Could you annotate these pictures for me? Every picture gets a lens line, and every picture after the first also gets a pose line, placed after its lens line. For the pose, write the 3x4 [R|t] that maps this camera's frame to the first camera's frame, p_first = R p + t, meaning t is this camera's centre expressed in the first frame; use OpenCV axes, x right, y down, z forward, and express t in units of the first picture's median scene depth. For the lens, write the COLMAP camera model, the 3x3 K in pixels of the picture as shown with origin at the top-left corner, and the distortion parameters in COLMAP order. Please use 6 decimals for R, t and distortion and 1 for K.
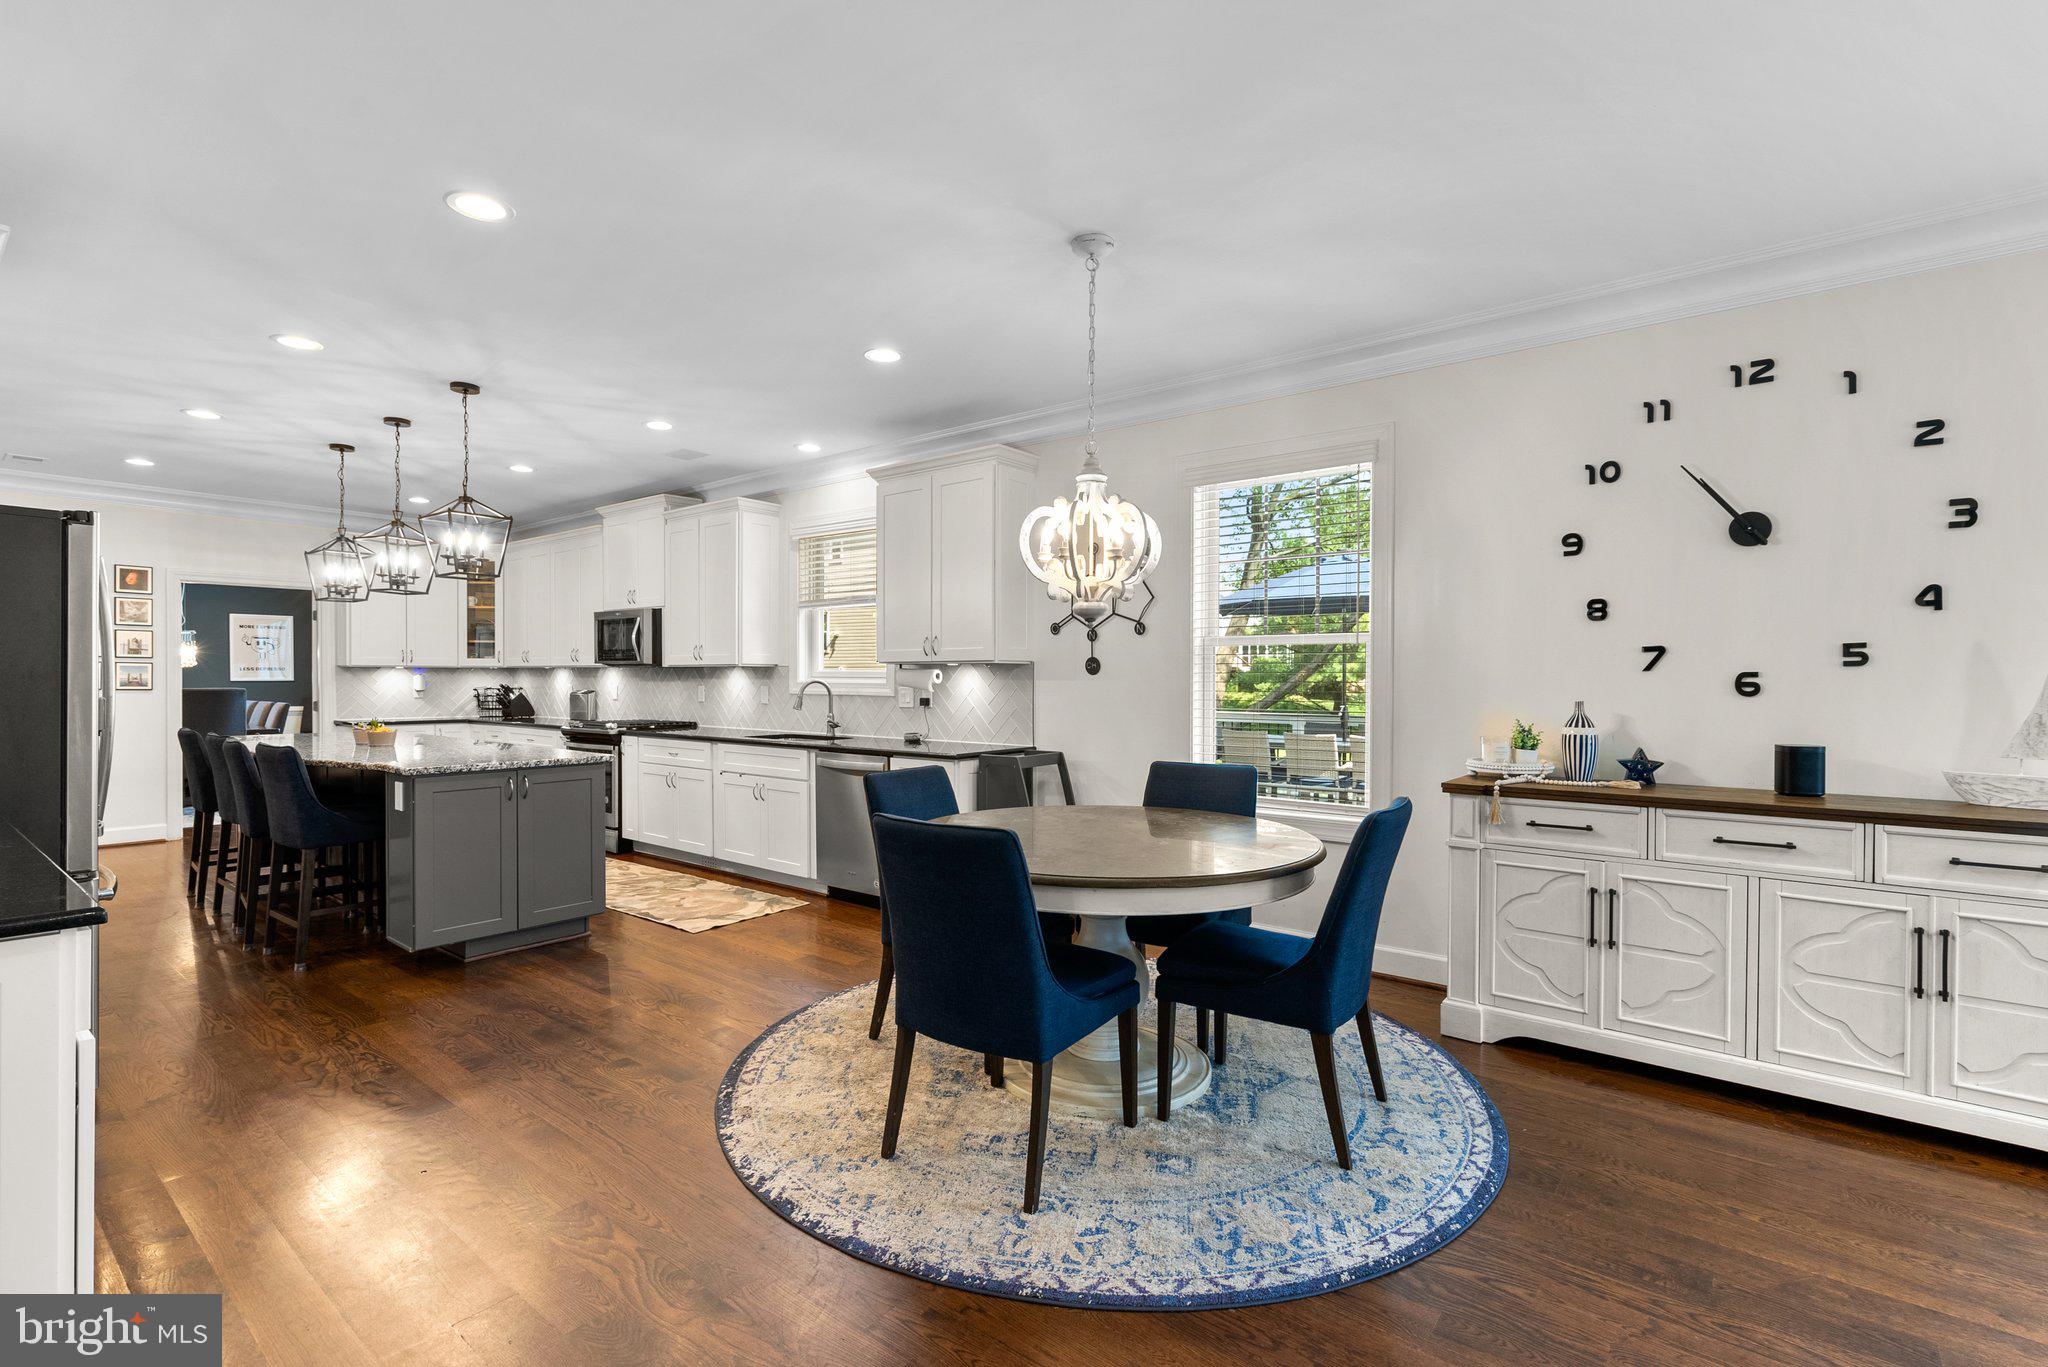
lens RADIAL K [[927.6, 0, 1025.2], [0, 927.6, 678.8], [0, 0, 1]] dist [-0.004320, 0.001695]
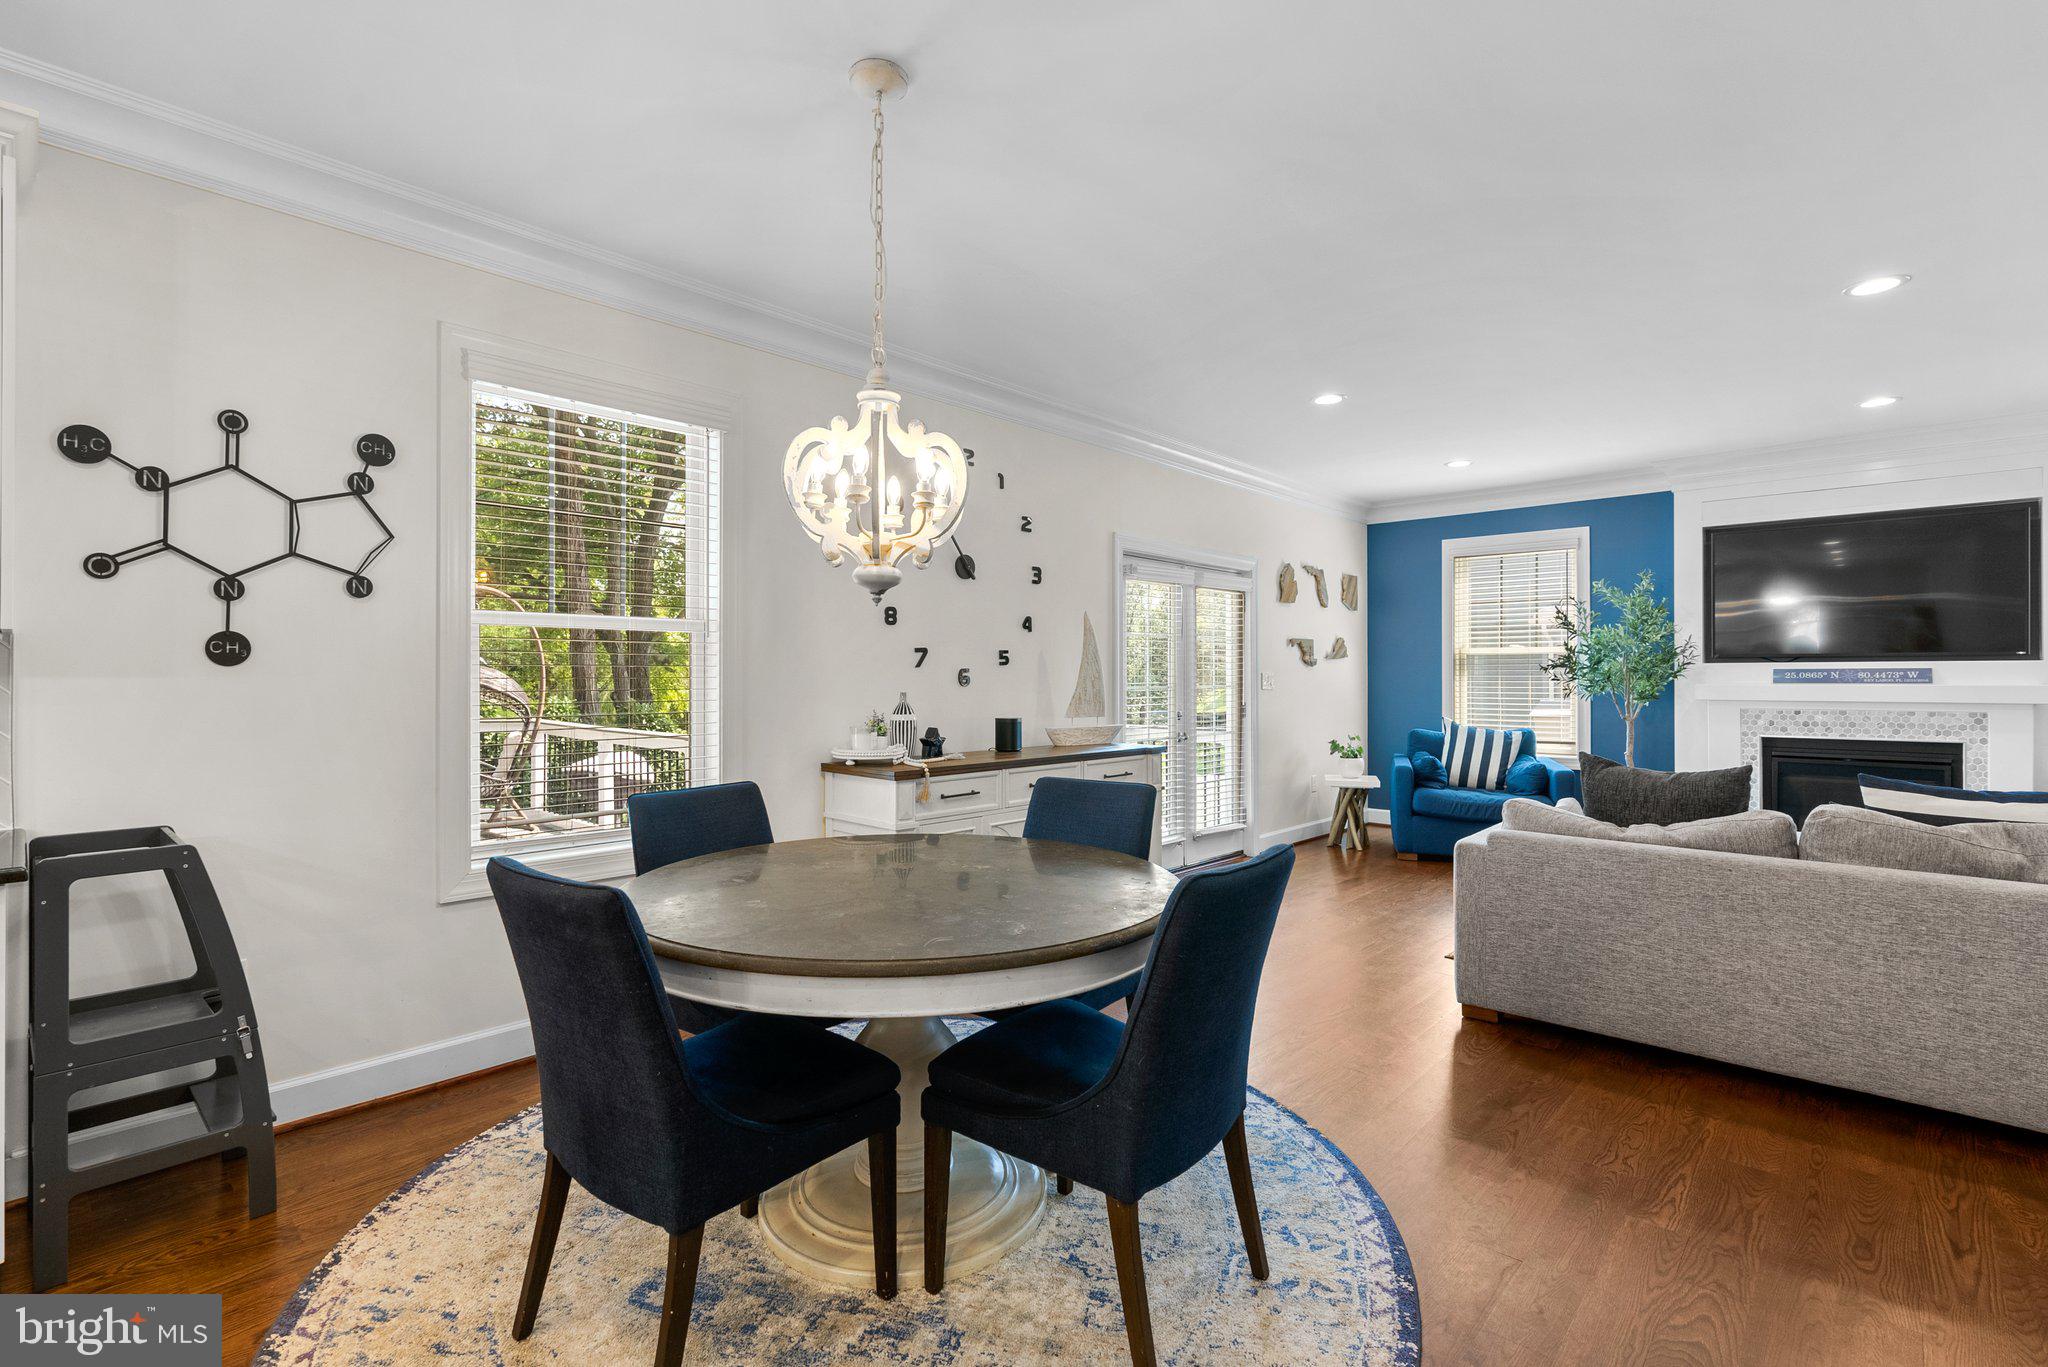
lens RADIAL K [[927.6, 0, 1025.2], [0, 927.6, 678.8], [0, 0, 1]] dist [-0.004320, 0.001695]
pose [[0.081070, -0.005567, 0.996693, -0.616831], [0.000985, 0.999984, 0.005506, 0.000396], [-0.996708, 0.000535, 0.081074, 0.800128]]
